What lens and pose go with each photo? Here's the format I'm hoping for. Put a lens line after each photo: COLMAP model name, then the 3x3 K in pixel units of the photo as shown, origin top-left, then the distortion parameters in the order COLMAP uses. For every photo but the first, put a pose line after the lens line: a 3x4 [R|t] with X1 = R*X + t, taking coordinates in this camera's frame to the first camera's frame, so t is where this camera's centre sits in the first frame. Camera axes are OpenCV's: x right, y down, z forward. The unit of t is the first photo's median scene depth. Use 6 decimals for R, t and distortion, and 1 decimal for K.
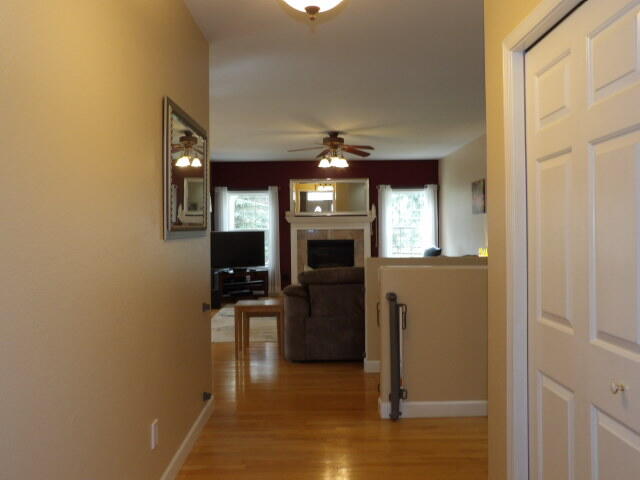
lens RADIAL K [[549.6, 0, 320.0], [0, 549.6, 240.0], [0, 0, 1]] dist [-0.003574, -0.002327]
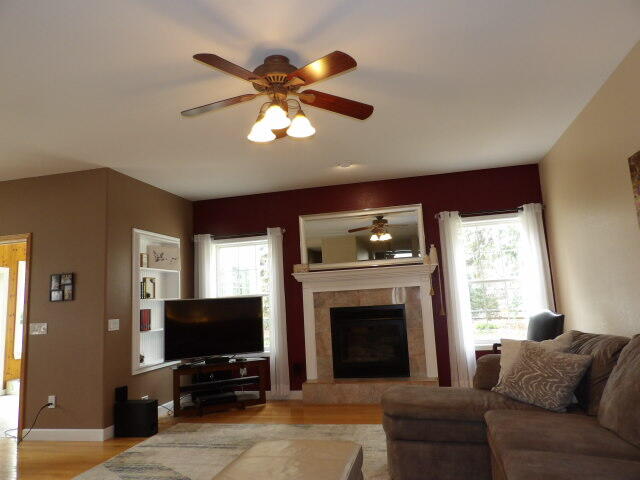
lens RADIAL K [[457.2, 0, 317.4], [0, 457.2, 237.5], [0, 0, 1]] dist [-0.050168, 0.063328]
pose [[0.966841, -0.075078, -0.244093, 0.098557], [0.036069, 0.986373, -0.160521, 0.004099], [0.252818, 0.146394, 0.956374, 0.486241]]
